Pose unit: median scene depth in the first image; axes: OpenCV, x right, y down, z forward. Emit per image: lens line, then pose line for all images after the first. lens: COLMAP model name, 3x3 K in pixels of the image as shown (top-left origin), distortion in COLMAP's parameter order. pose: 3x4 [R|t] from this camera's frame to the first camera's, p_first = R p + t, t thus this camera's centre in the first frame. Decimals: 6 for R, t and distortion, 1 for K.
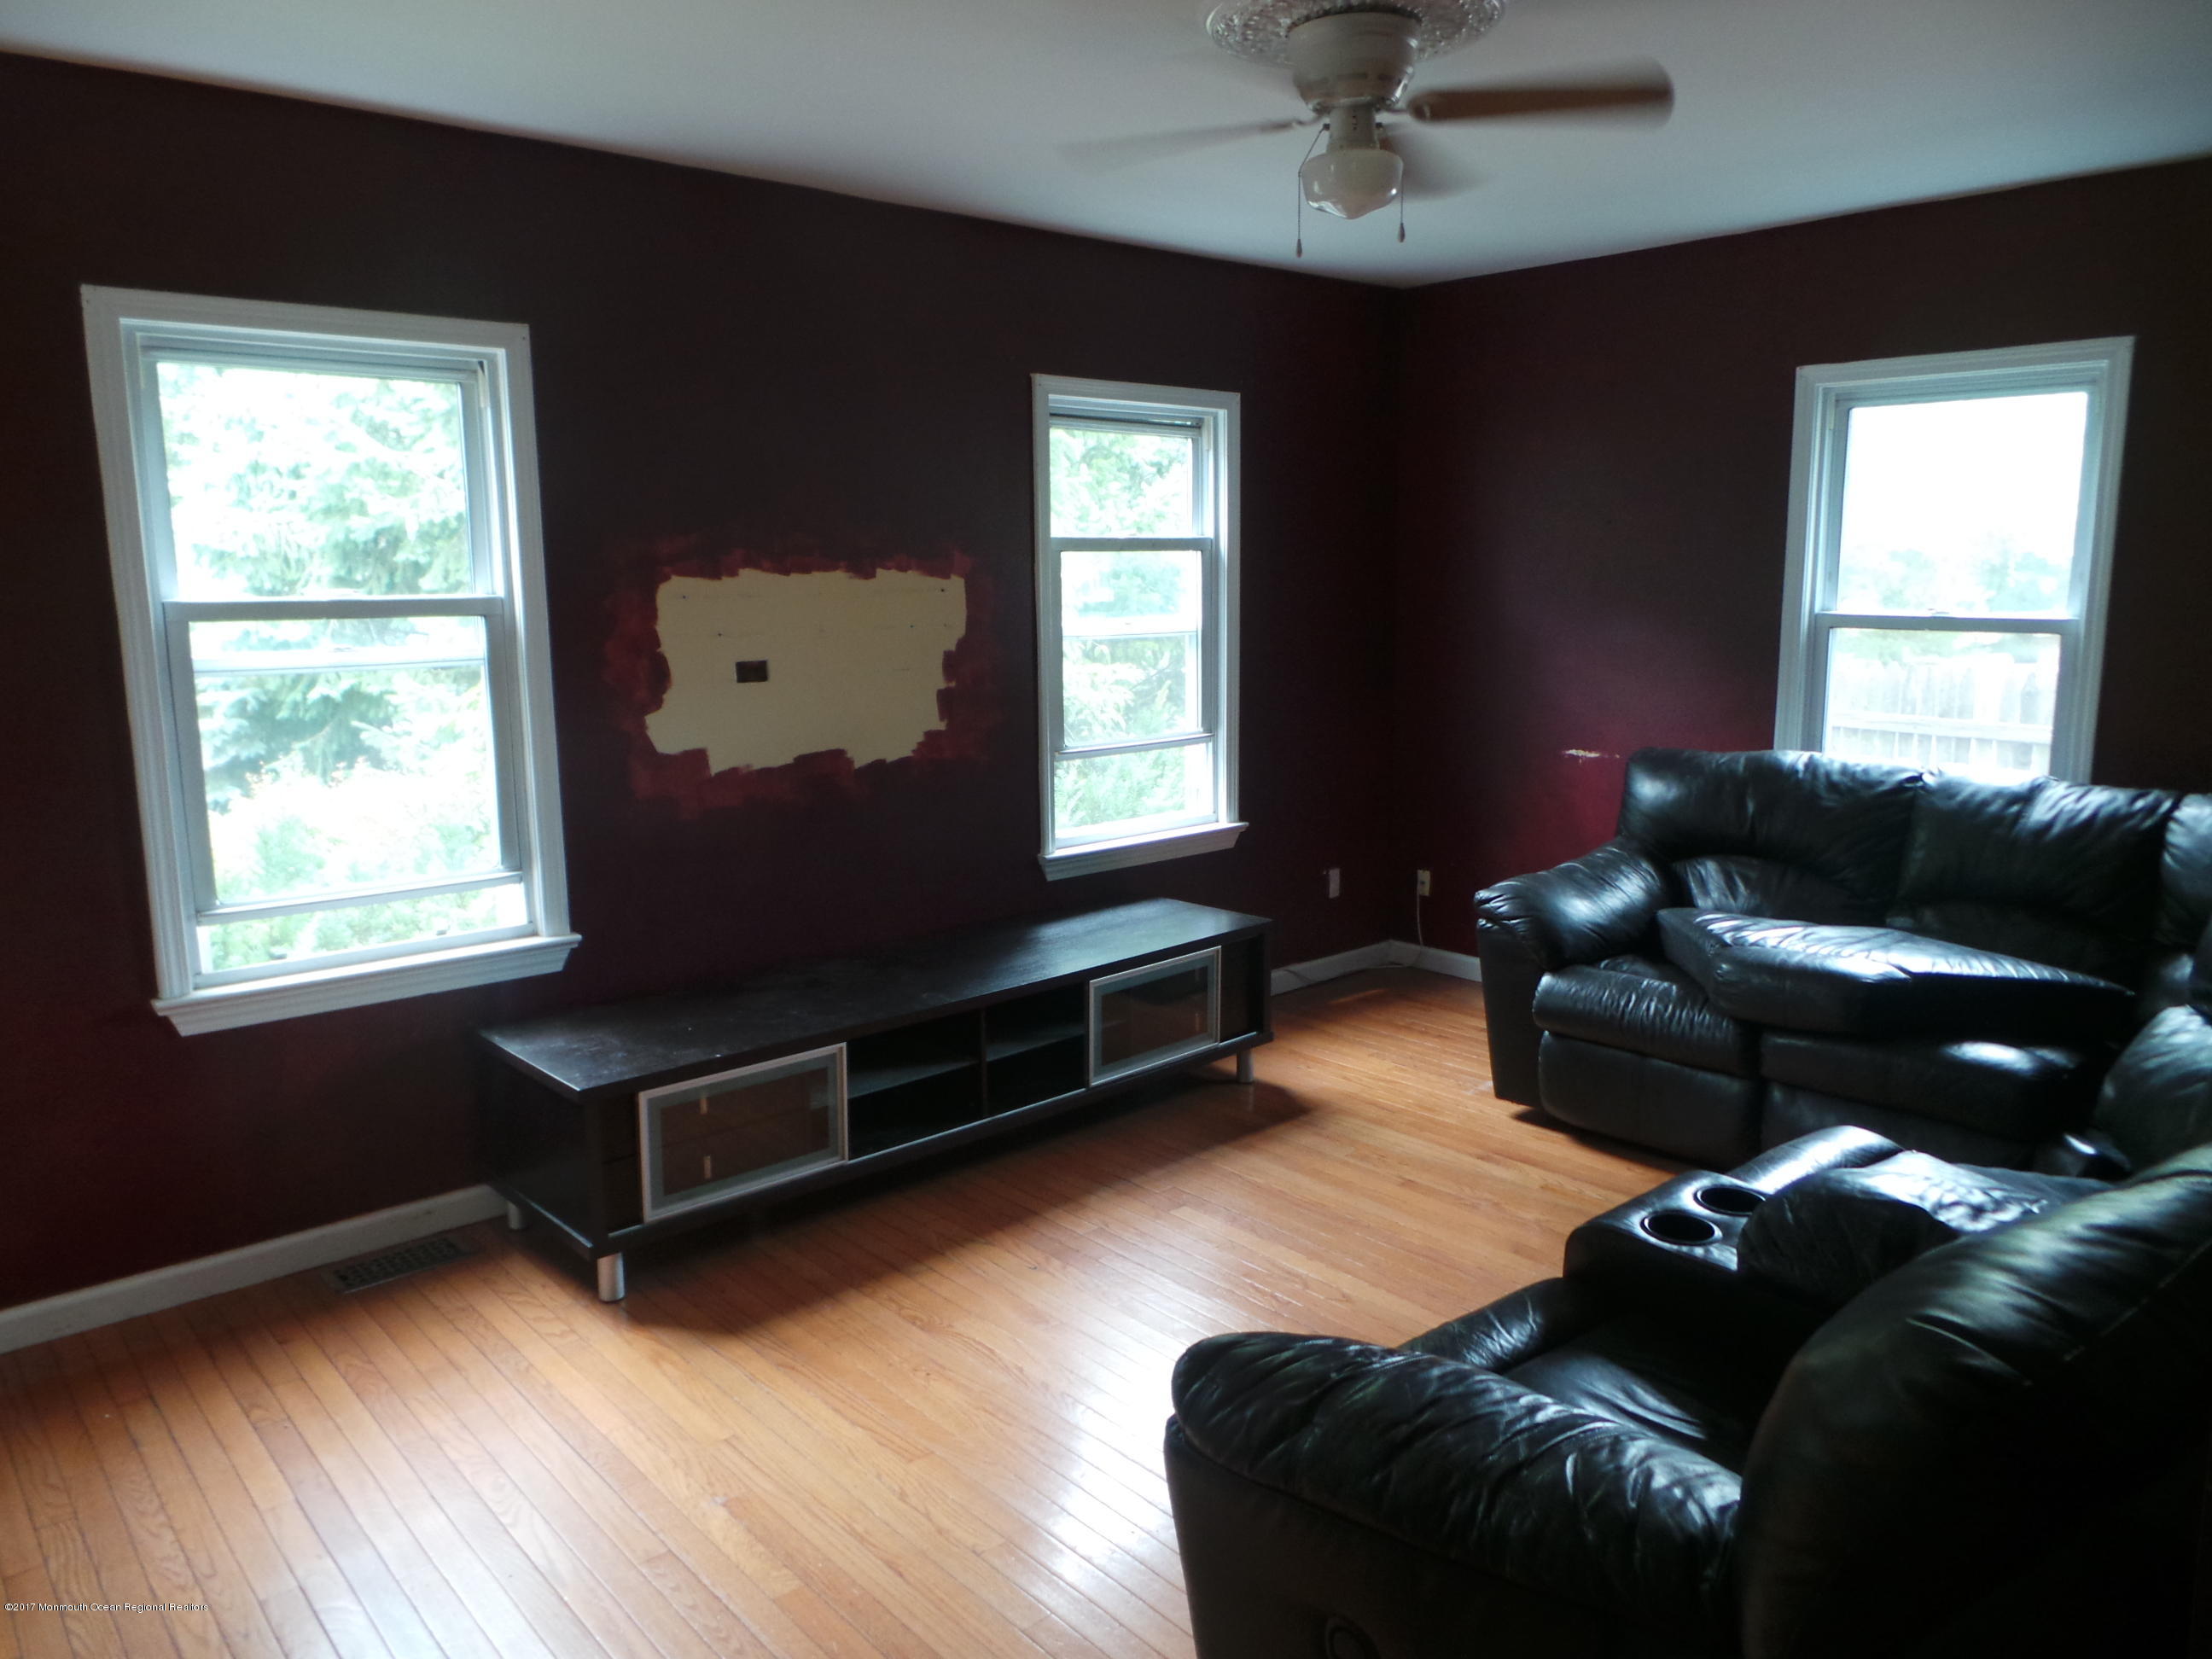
lens RADIAL K [[1526.1, 0, 1143.8], [0, 1526.1, 838.0], [0, 0, 1]] dist [-0.025371, -0.002966]
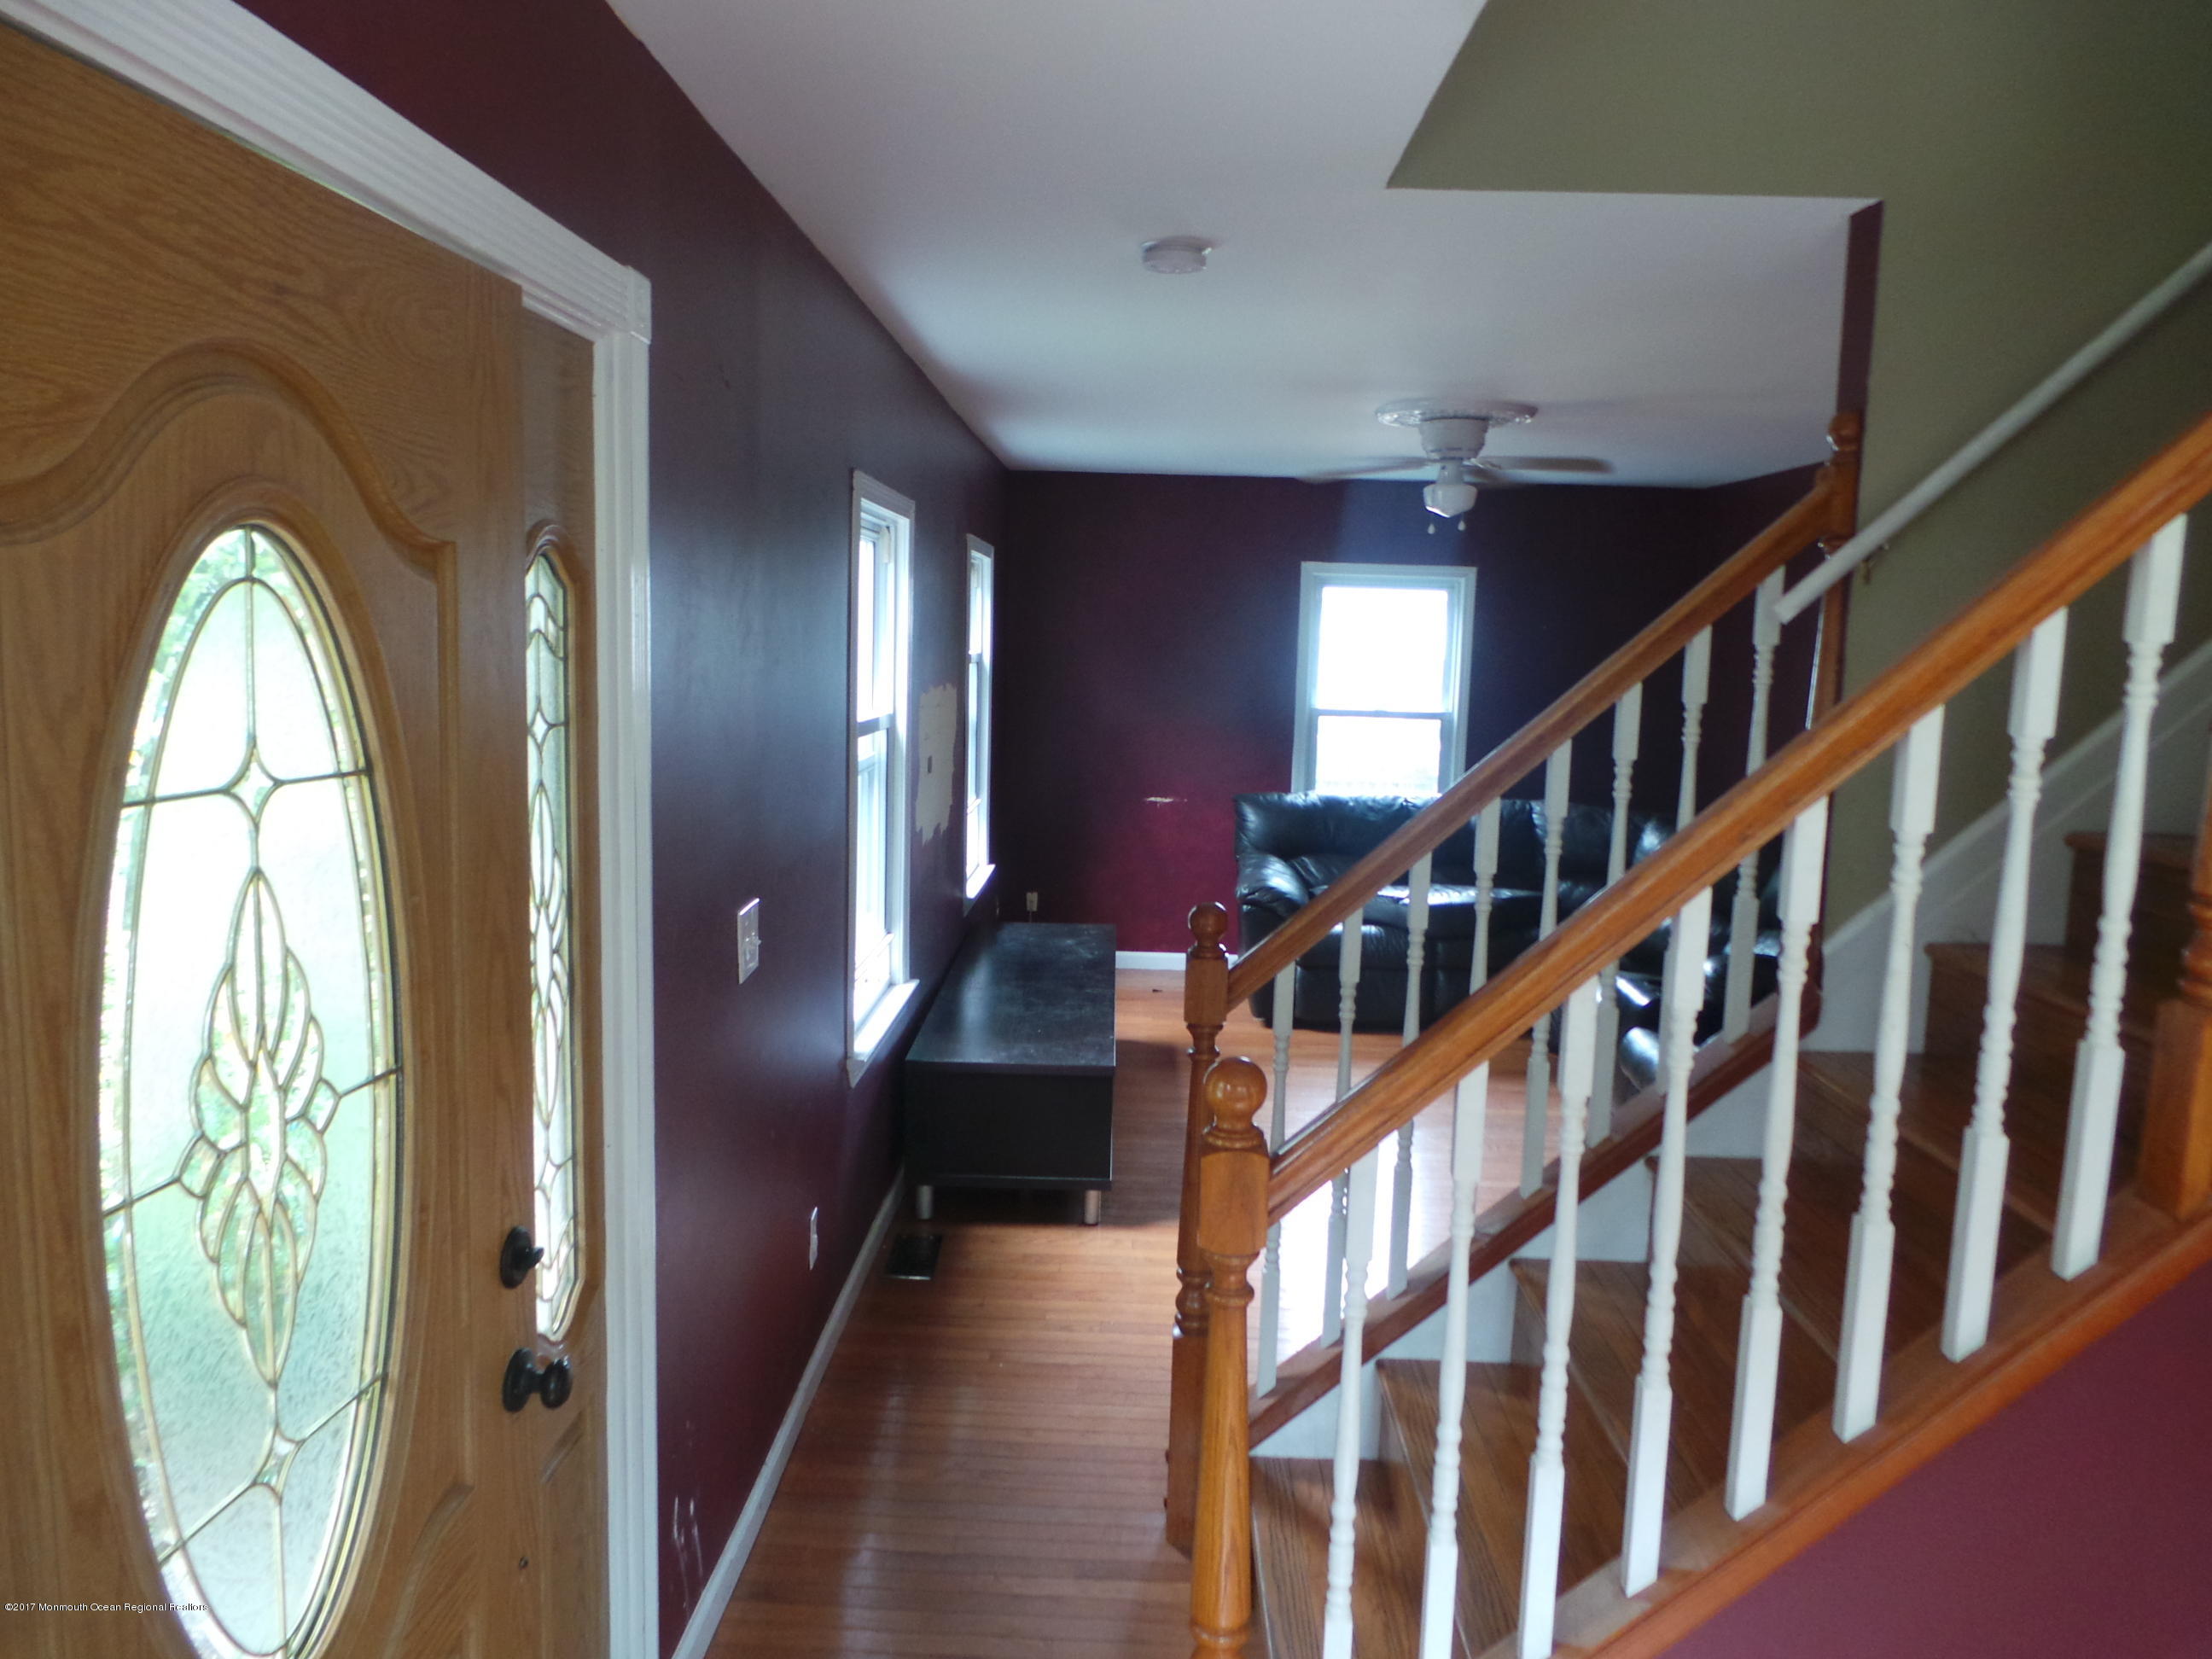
lens RADIAL K [[1535.8, 0, 1112.1], [0, 1535.8, 822.4], [0, 0, 1]] dist [-0.010538, -0.018027]
pose [[0.690973, -0.063779, 0.720061, -1.025975], [0.092617, 0.995702, -0.000682, -0.044838], [-0.716923, 0.067161, 0.693910, -0.008540]]
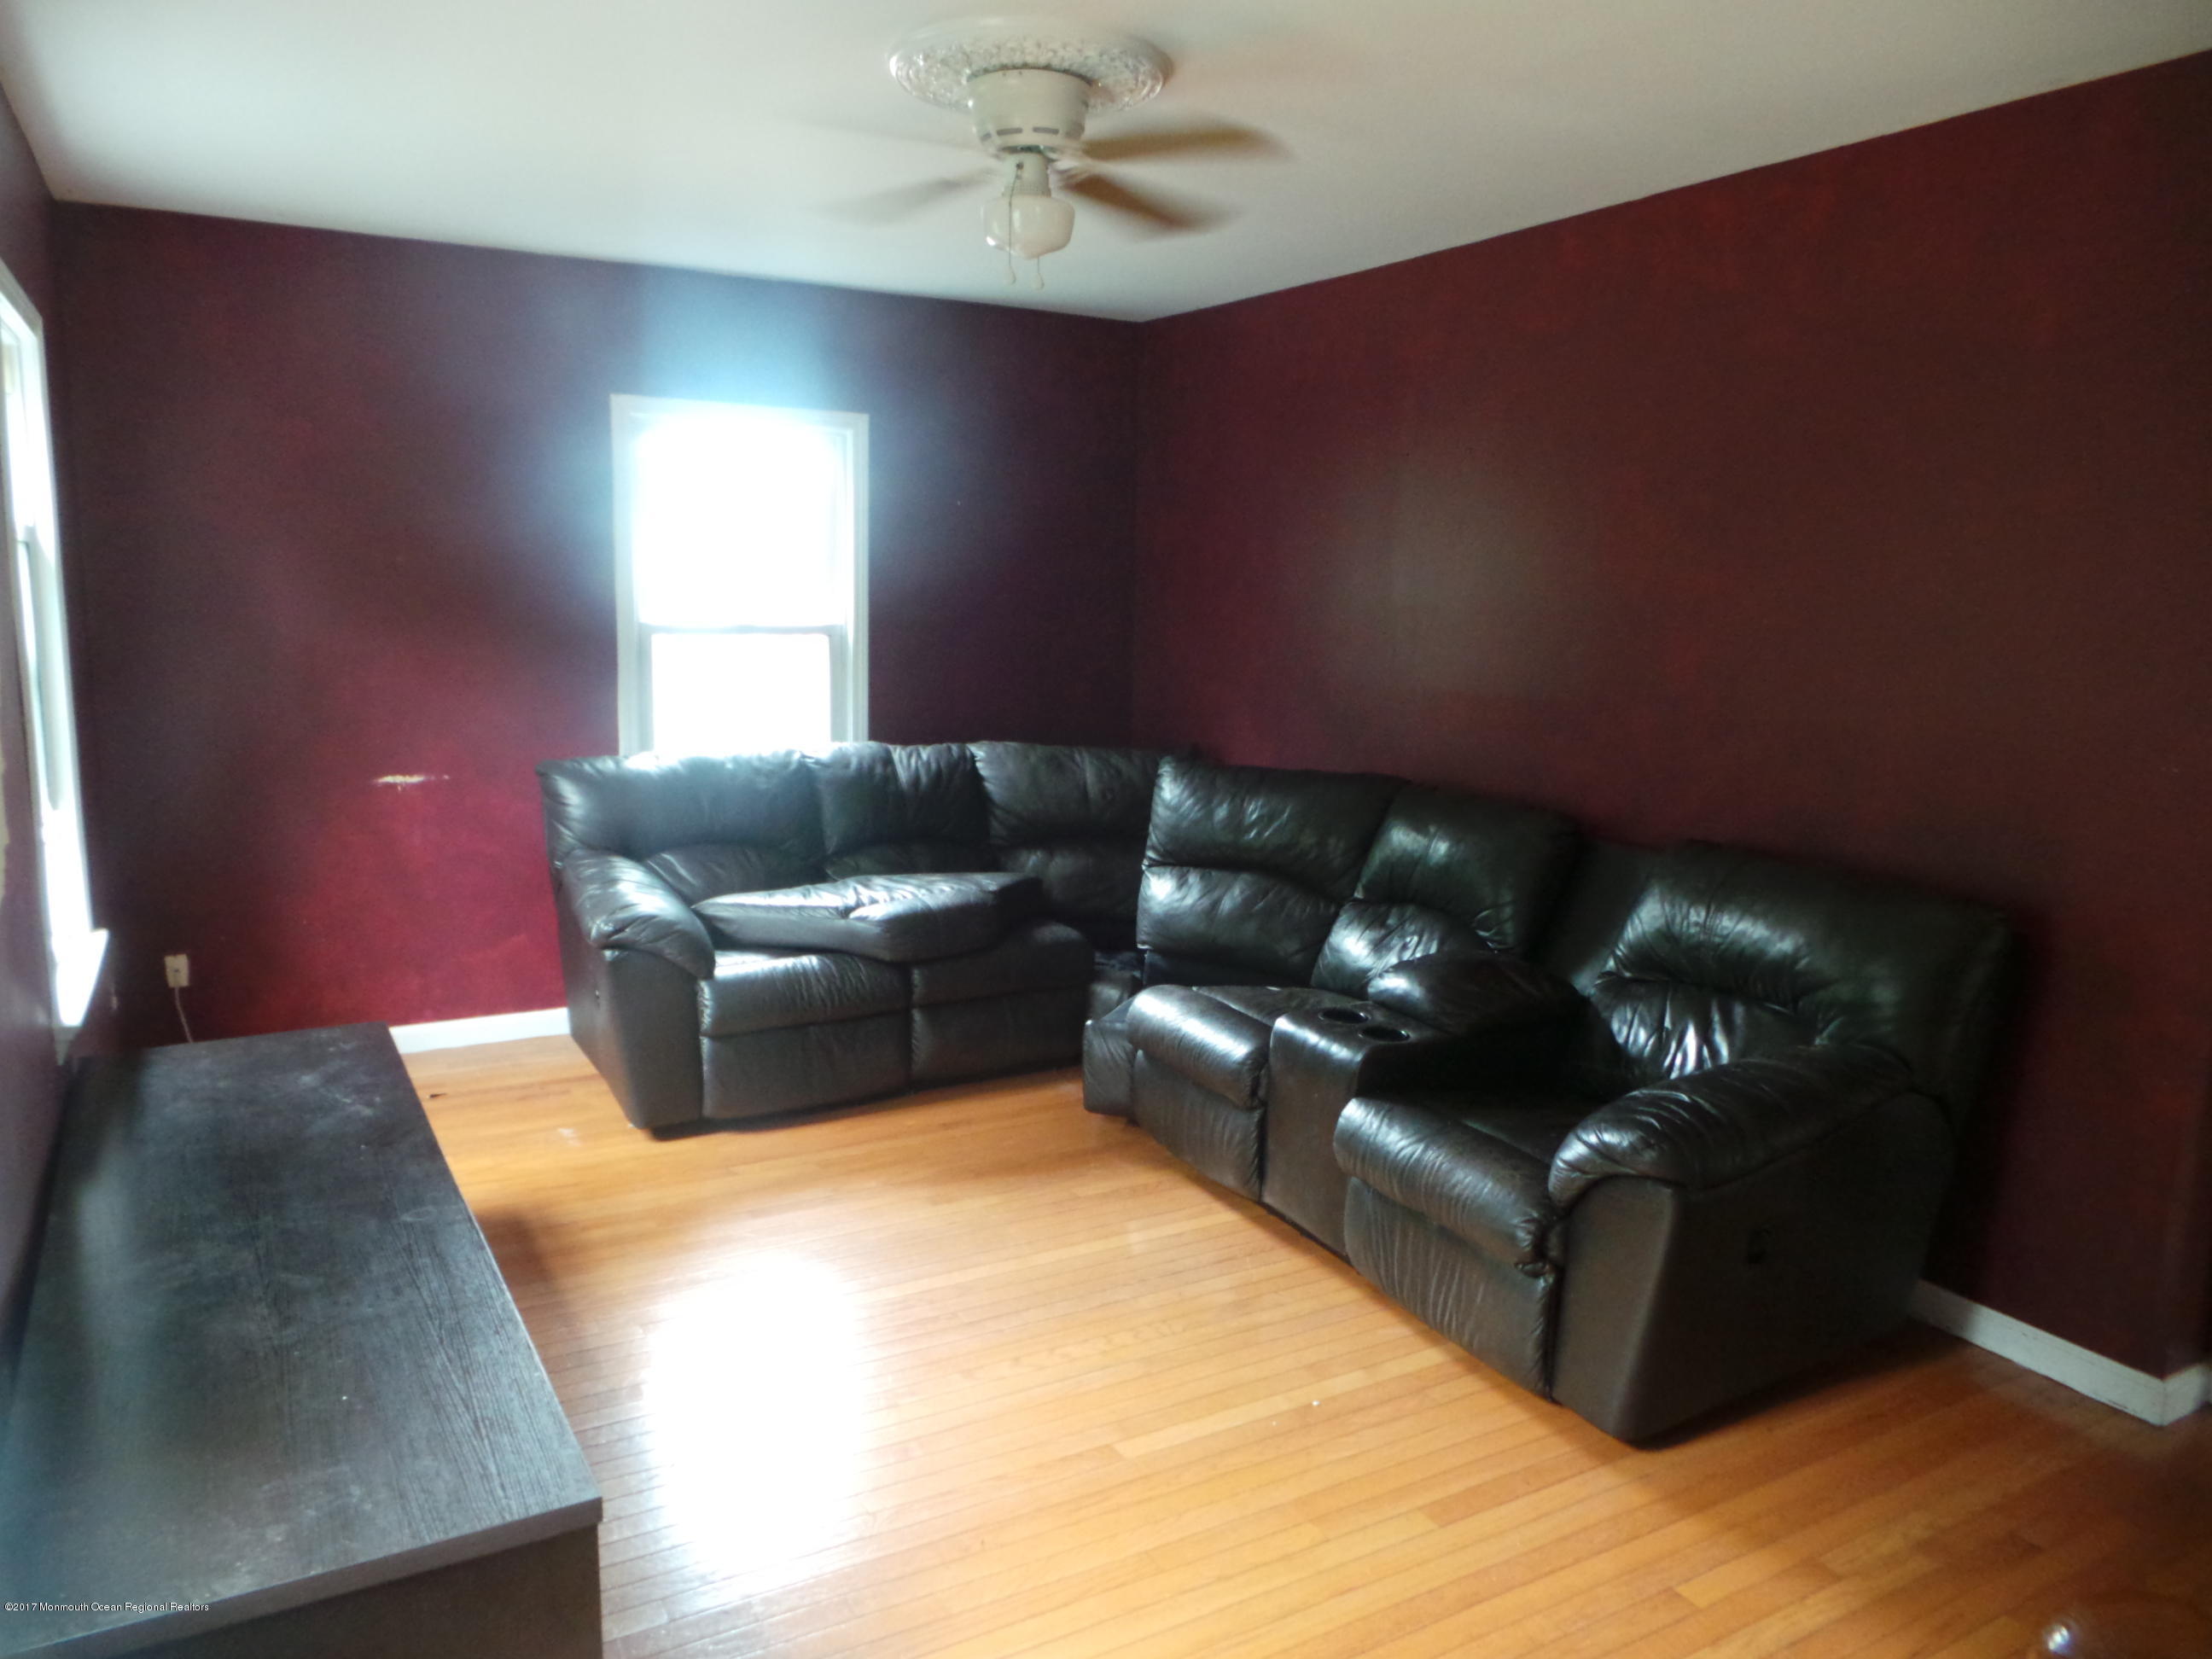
lens RADIAL K [[1535.8, 0, 1112.1], [0, 1535.8, 822.4], [0, 0, 1]] dist [-0.010538, -0.018027]
pose [[0.212924, -0.144482, 0.966327, -0.633736], [0.143654, 0.982888, 0.115304, -0.092734], [-0.966451, 0.114266, 0.230036, 0.473457]]
